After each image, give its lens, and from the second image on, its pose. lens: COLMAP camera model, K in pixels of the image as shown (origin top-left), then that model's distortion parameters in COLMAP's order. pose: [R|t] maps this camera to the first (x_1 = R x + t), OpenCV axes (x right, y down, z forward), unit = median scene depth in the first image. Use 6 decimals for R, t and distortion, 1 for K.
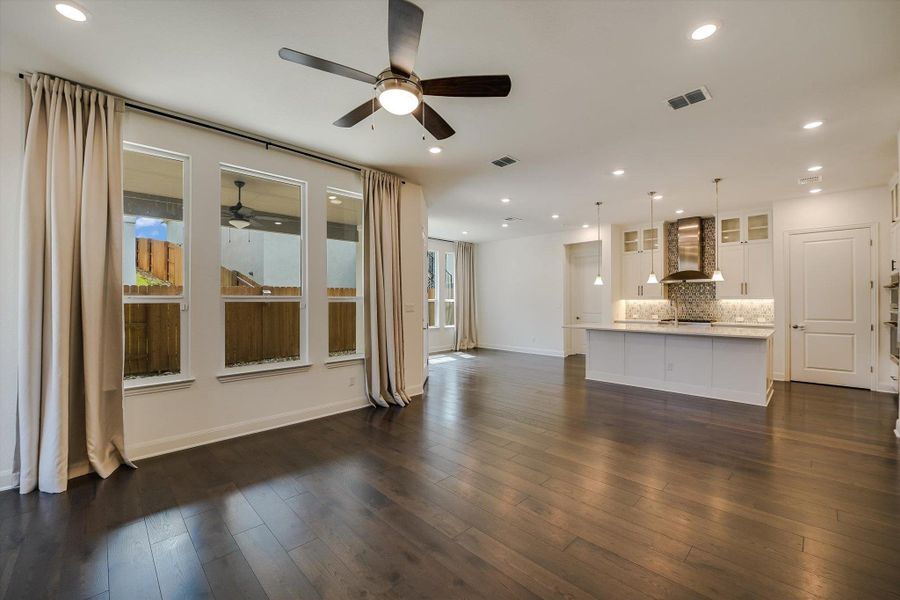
lens RADIAL K [[364.2, 0, 440.3], [0, 364.2, 299.6], [0, 0, 1]] dist [-0.021353, -0.001018]
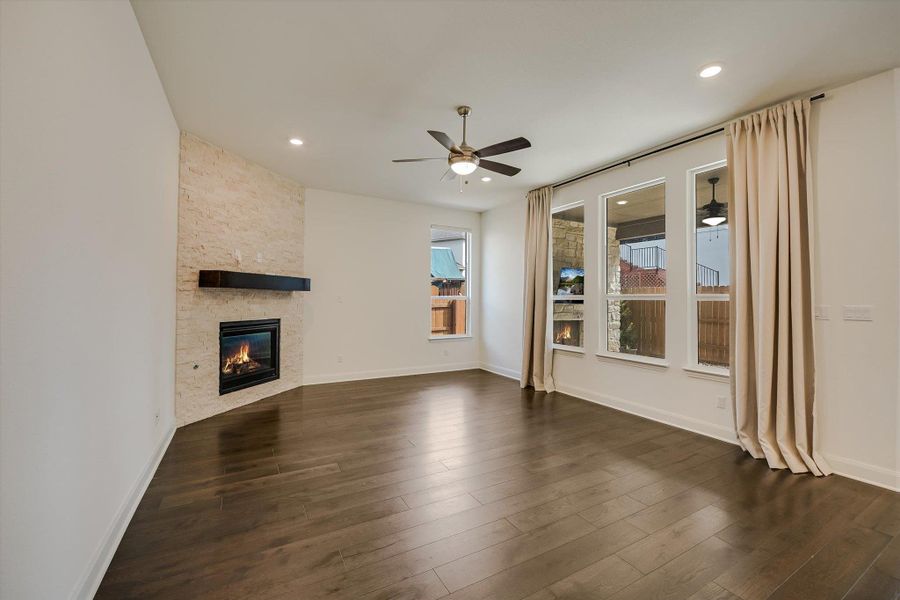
lens RADIAL K [[364.2, 0, 451.7], [0, 364.2, 295.5], [0, 0, 1]] dist [-0.021353, -0.001018]
pose [[-0.256780, -0.005685, -0.966453, 0.661592], [-0.003600, 0.999981, -0.004926, -0.000022], [0.966463, 0.002215, -0.256796, 0.652193]]
